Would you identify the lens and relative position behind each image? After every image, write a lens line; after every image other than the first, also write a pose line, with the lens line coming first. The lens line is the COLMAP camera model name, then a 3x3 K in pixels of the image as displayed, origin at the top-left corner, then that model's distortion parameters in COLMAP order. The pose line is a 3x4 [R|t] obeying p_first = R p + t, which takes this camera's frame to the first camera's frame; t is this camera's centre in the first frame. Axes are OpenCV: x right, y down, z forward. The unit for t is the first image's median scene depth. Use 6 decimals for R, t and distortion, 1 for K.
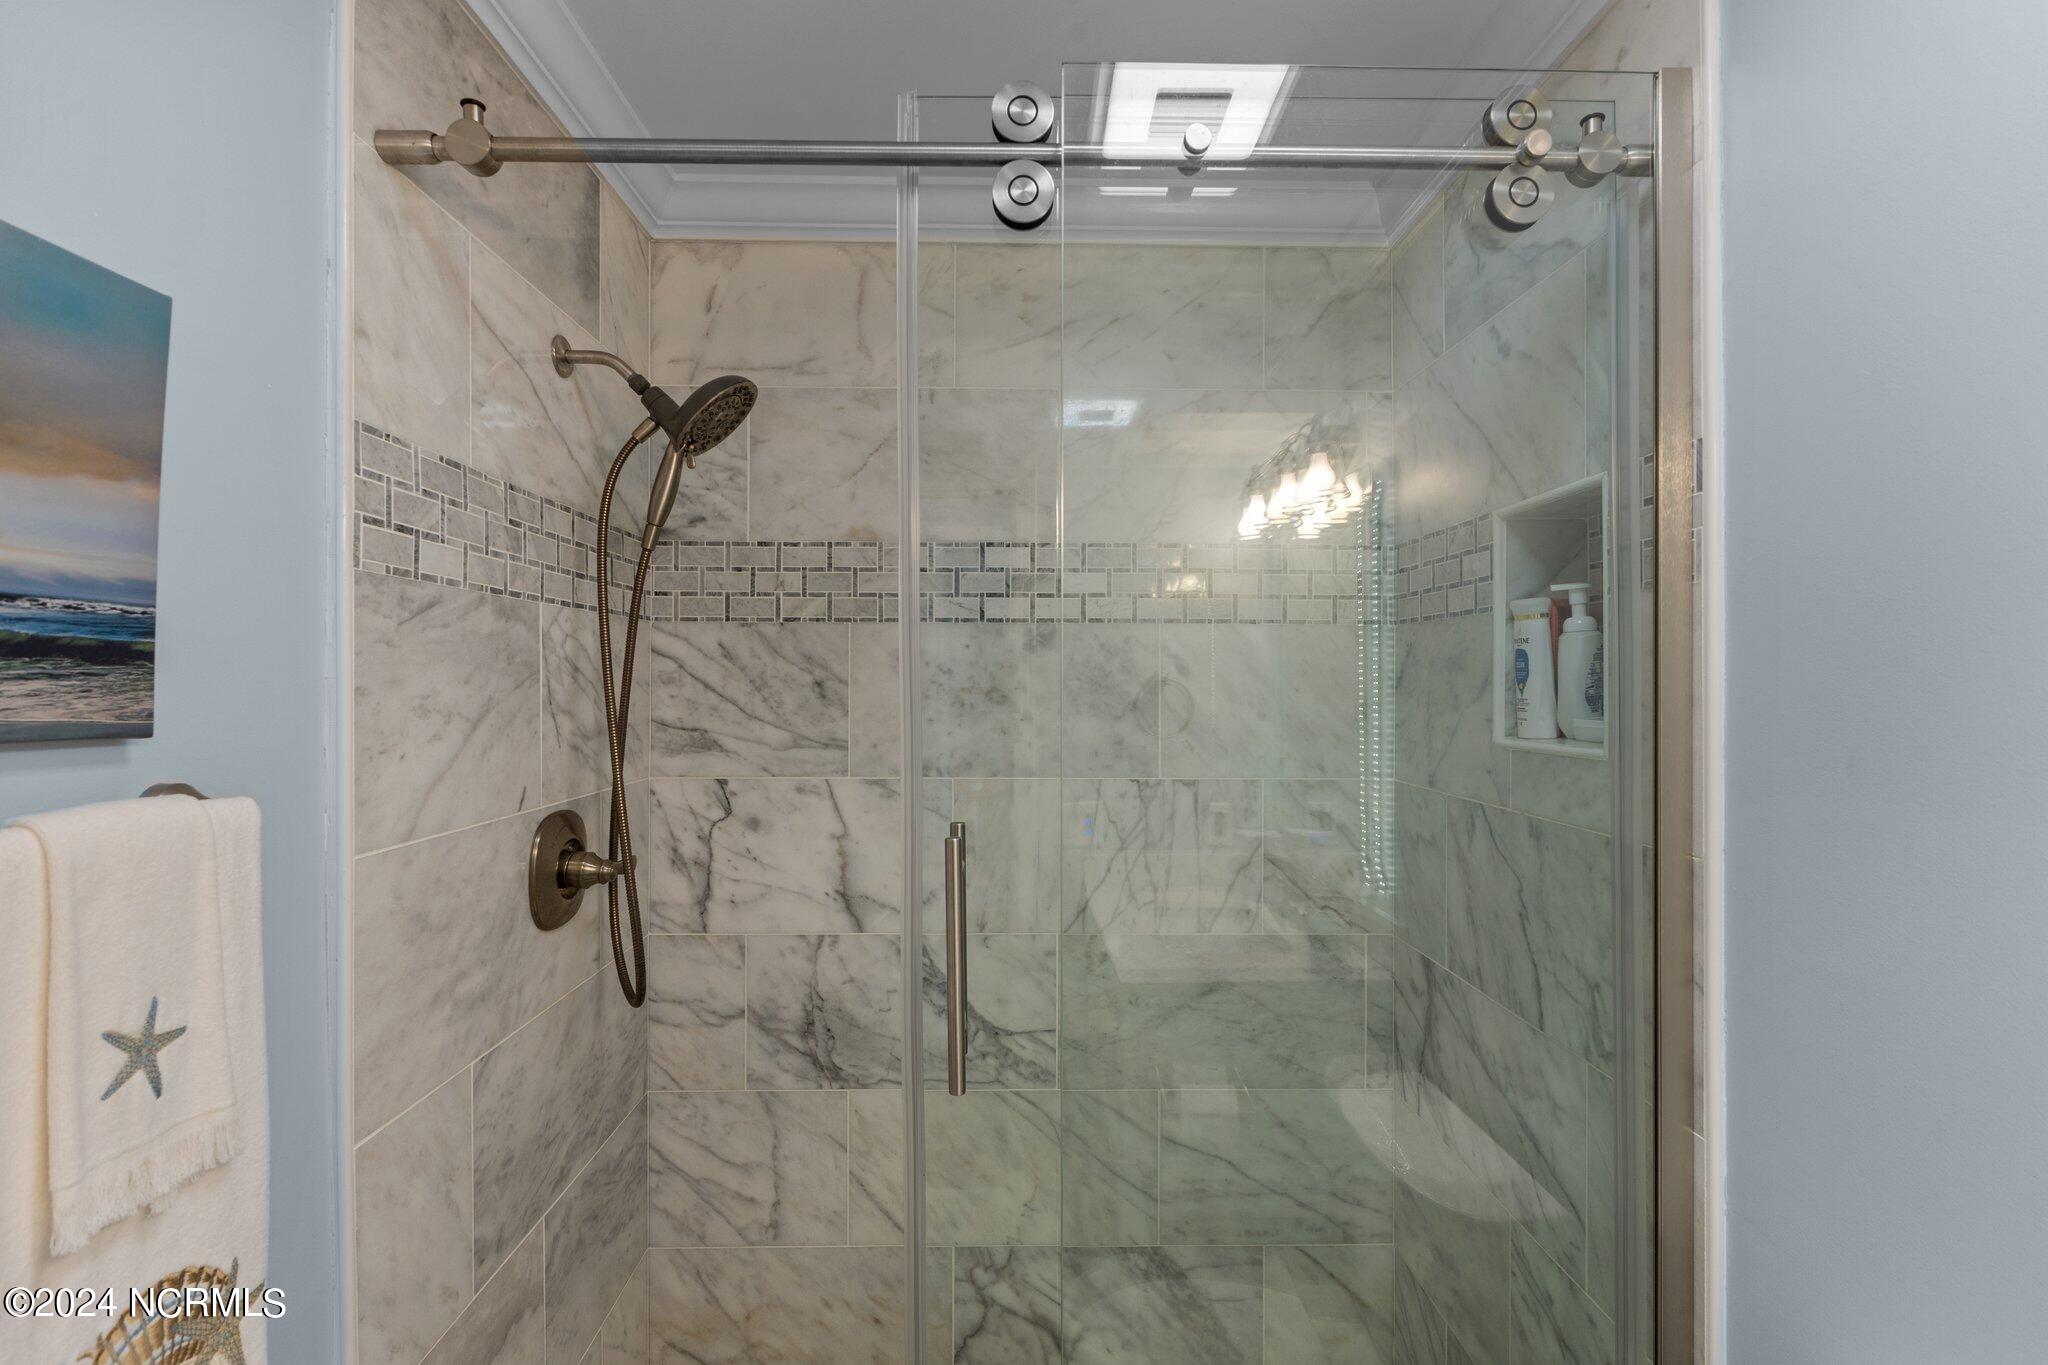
lens RADIAL K [[916.8, 0, 1040.9], [0, 916.8, 685.0], [0, 0, 1]] dist [-0.000293, -0.000032]
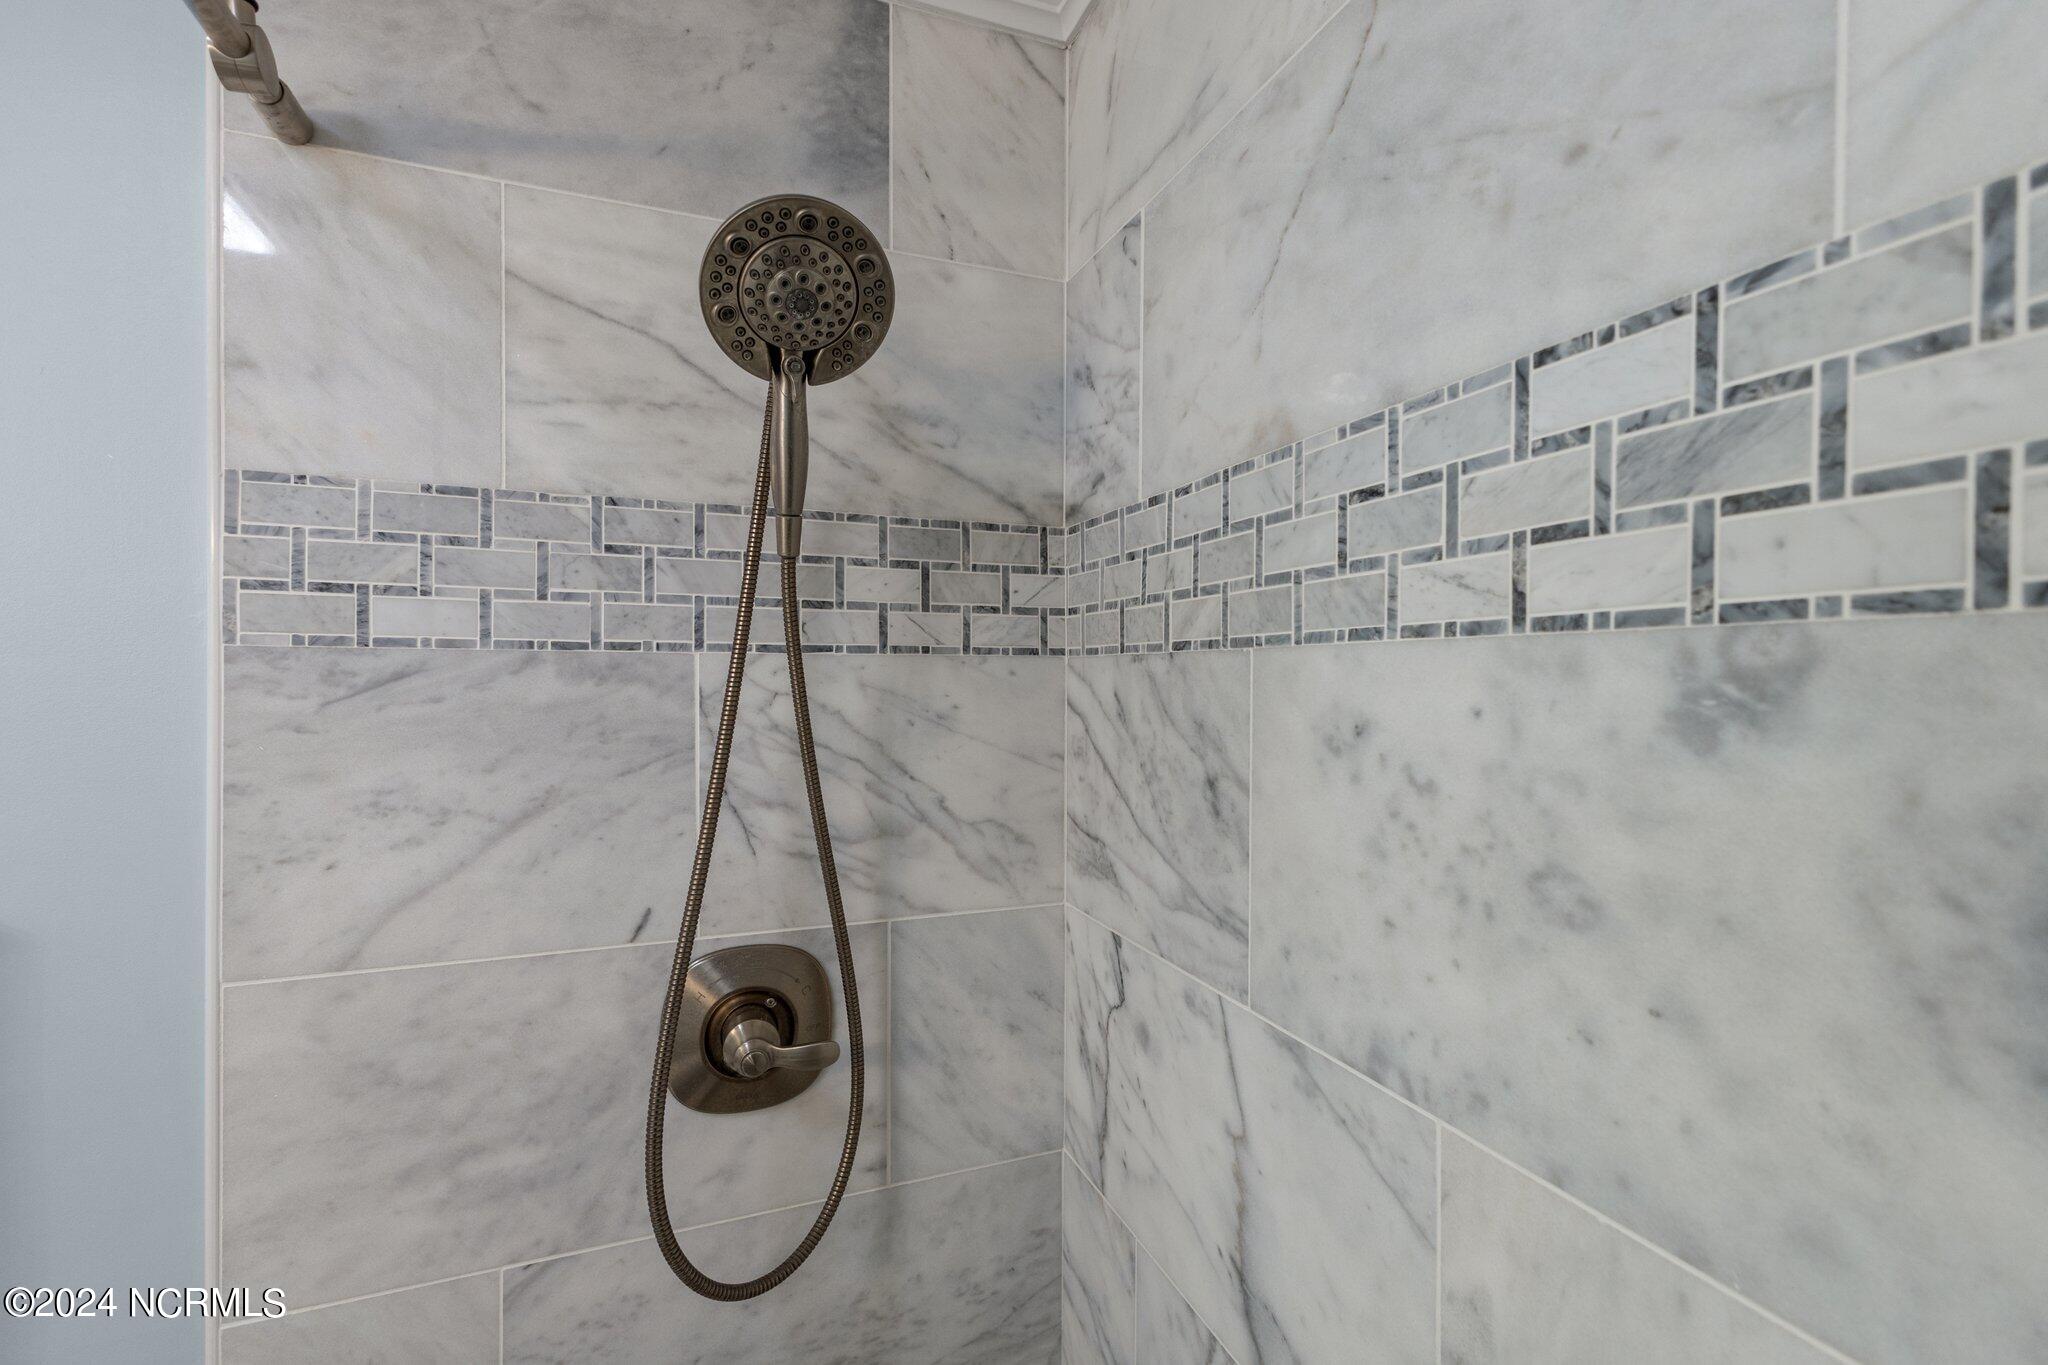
lens RADIAL K [[916.8, 0, 1010.9], [0, 916.8, 683.1], [0, 0, 1]] dist [-0.000293, -0.000032]
pose [[0.330947, 0.004669, -0.943638, 0.158051], [-0.004986, 0.999982, 0.003199, -0.052705], [0.943636, 0.003646, 0.330965, 0.755922]]
